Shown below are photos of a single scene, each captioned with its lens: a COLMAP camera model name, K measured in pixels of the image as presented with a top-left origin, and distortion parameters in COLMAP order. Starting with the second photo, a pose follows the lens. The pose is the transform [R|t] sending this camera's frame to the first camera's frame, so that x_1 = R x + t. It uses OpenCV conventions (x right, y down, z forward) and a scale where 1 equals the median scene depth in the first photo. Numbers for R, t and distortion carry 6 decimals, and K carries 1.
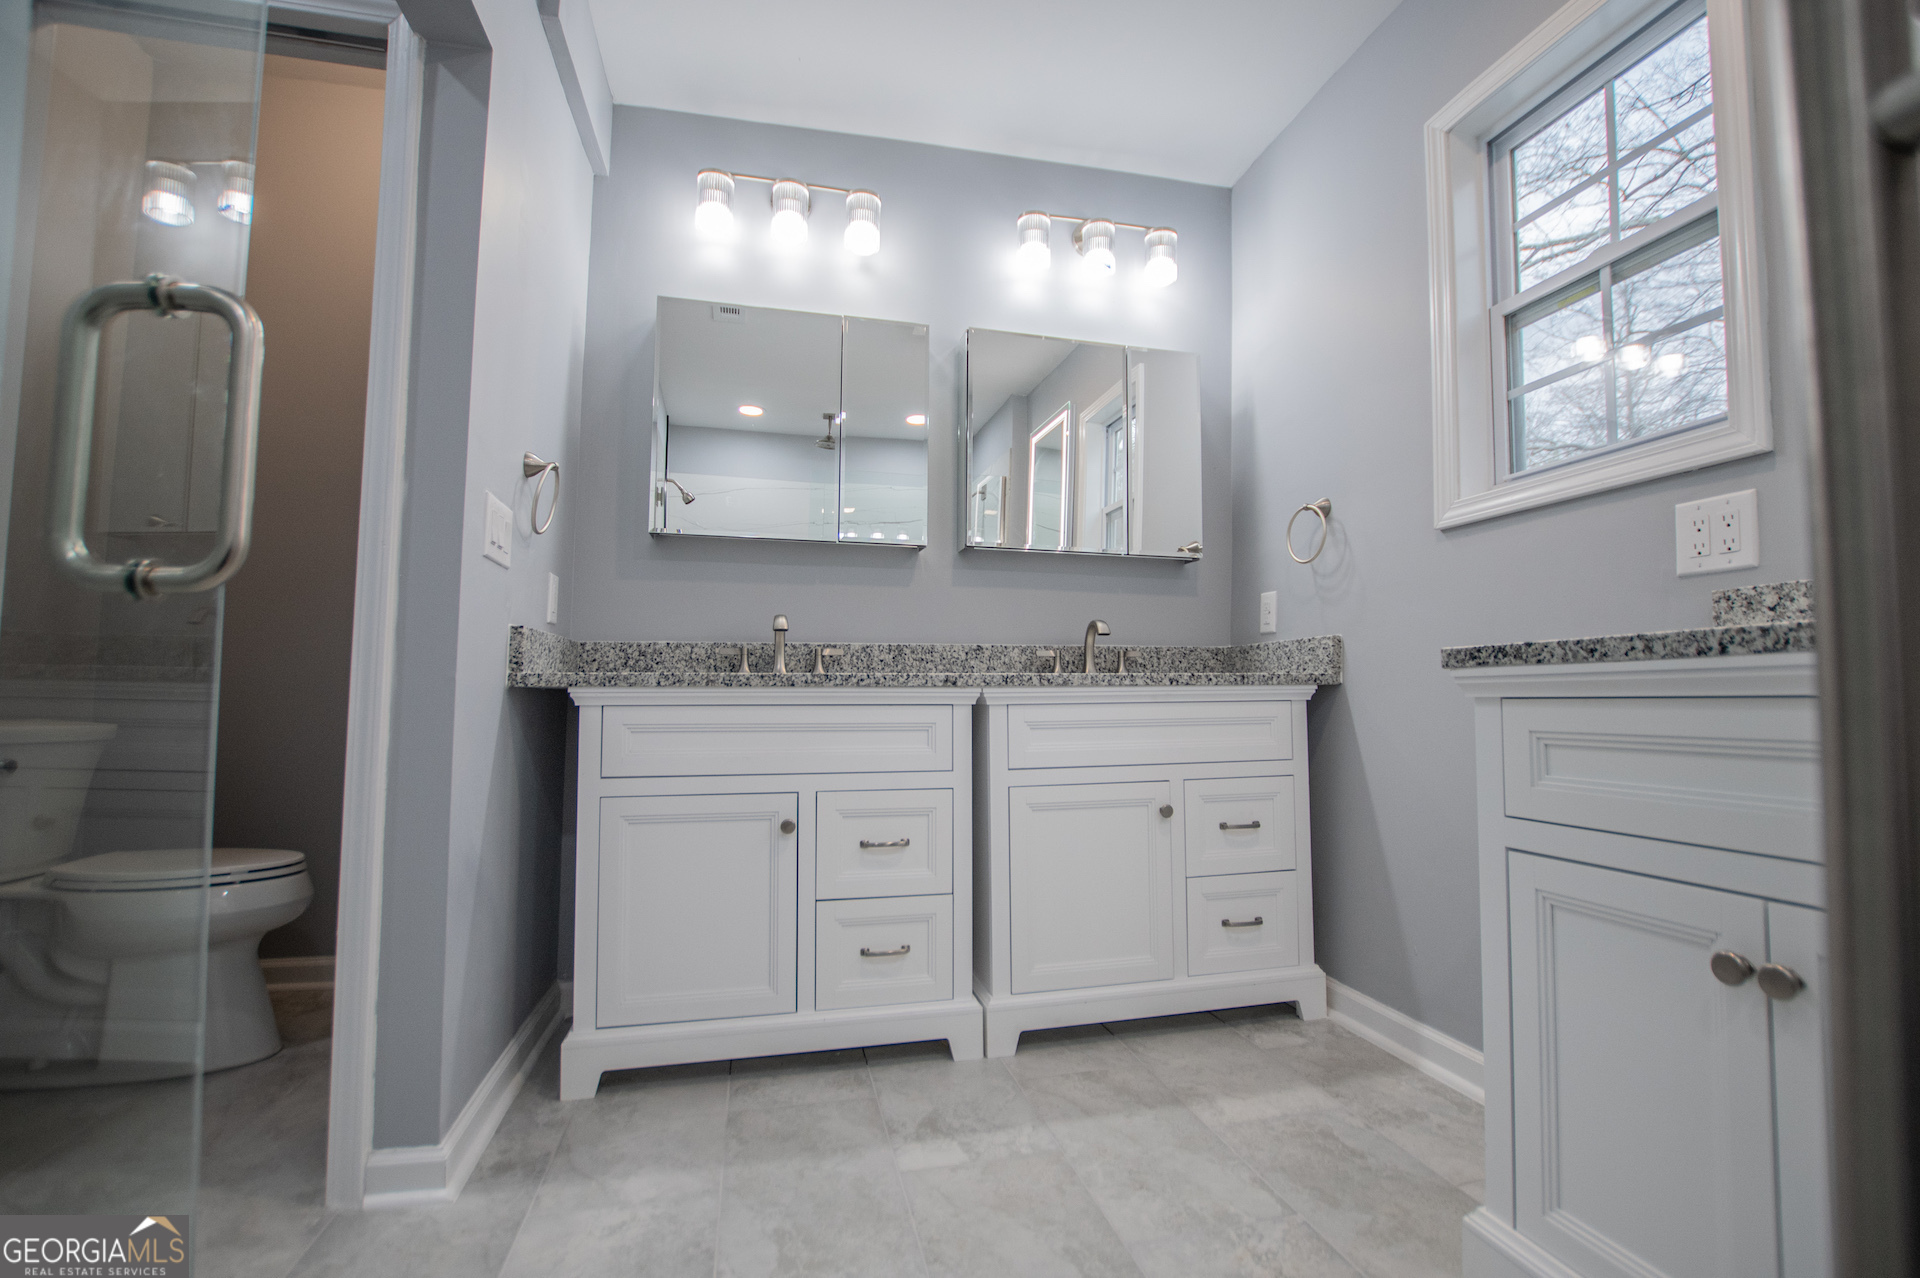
lens RADIAL K [[881.7, 0, 994.5], [0, 881.7, 638.4], [0, 0, 1]] dist [-0.028006, 0.001073]
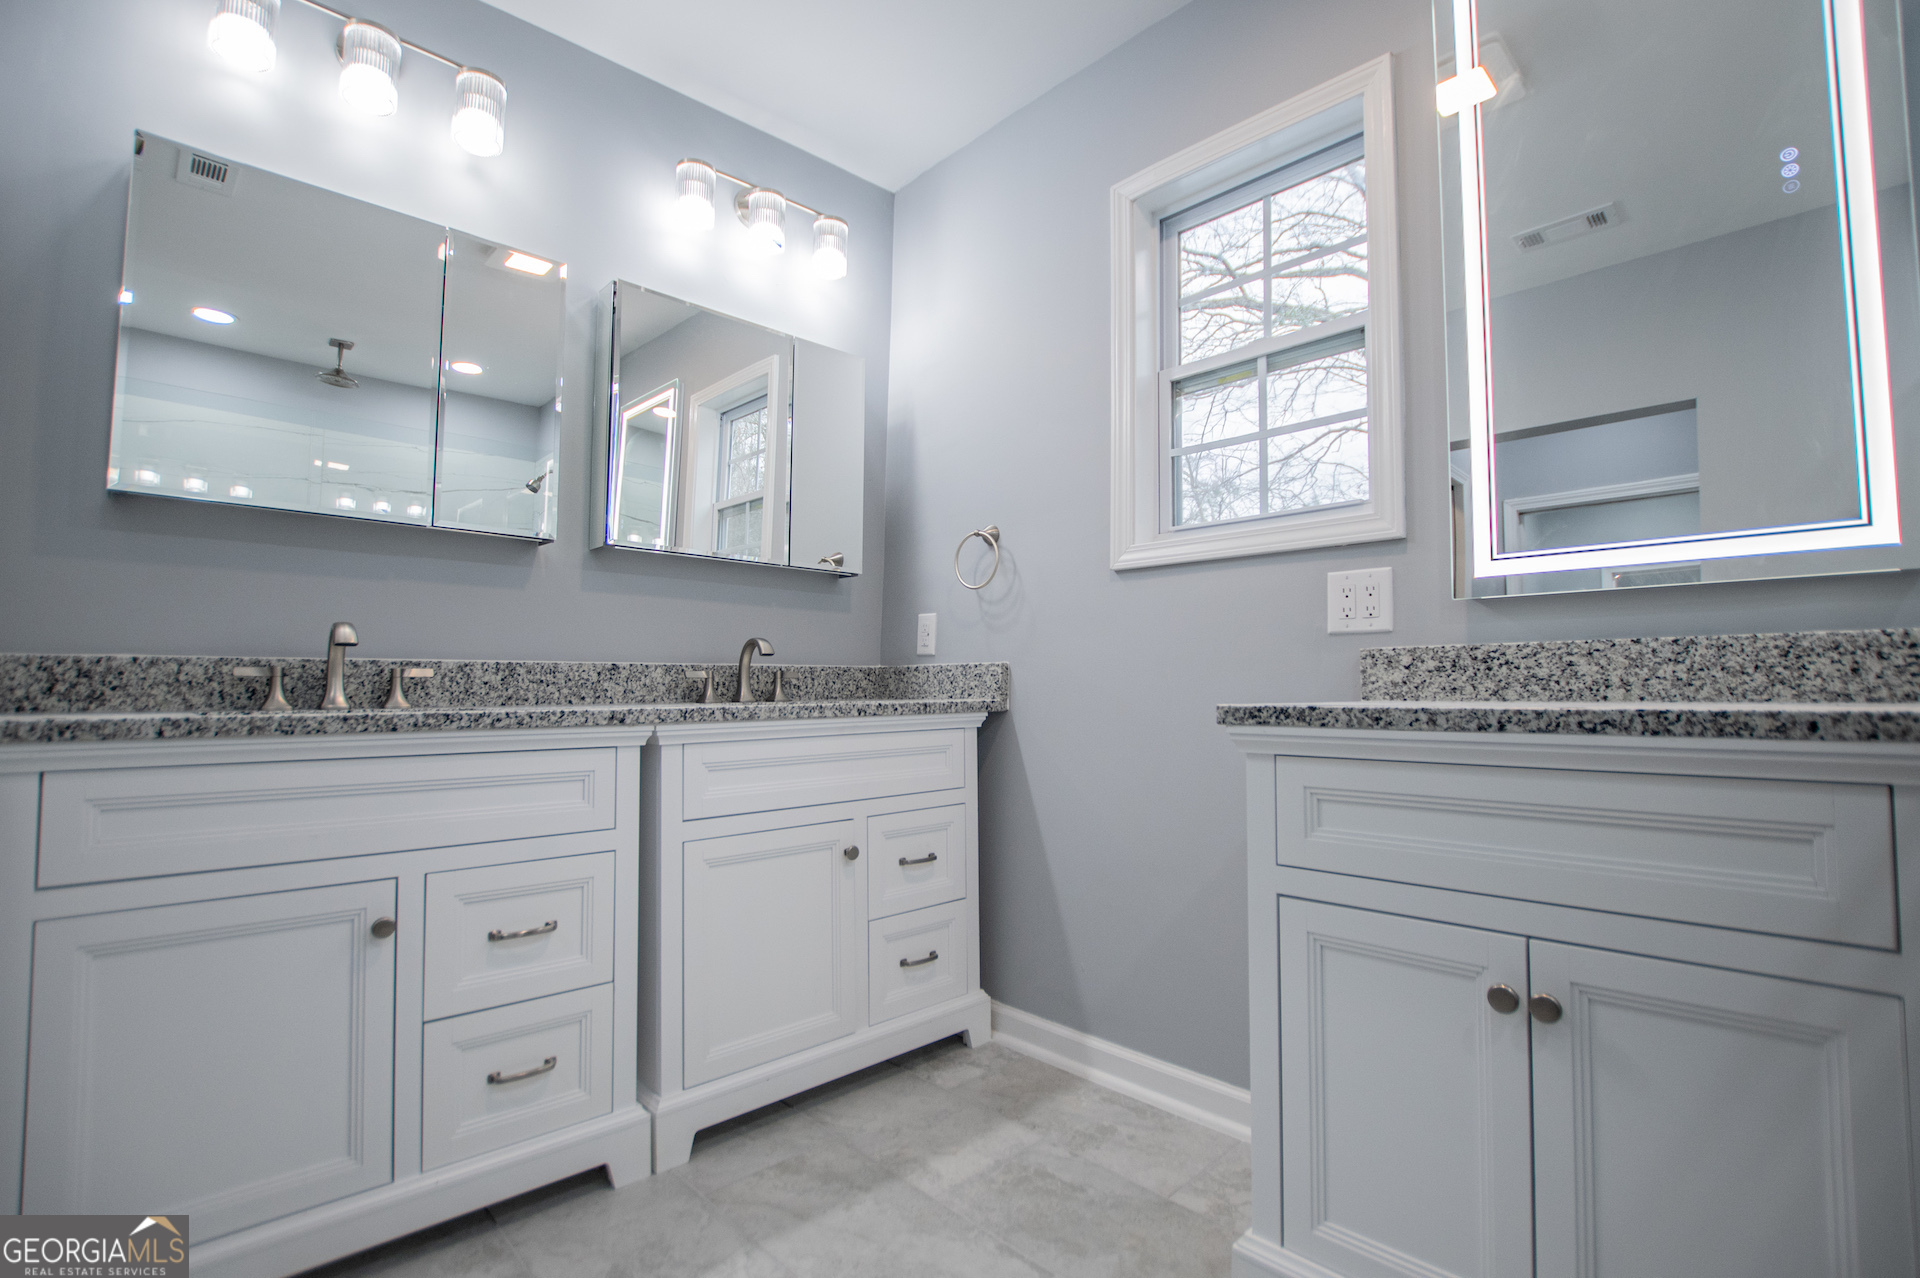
lens RADIAL K [[881.7, 0, 994.5], [0, 881.7, 638.4], [0, 0, 1]] dist [-0.028006, 0.001073]
pose [[0.867254, 0.030120, 0.496954, -0.150523], [-0.034642, 0.999400, -0.000117, -0.036121], [-0.496659, -0.017114, 0.867777, 0.135620]]
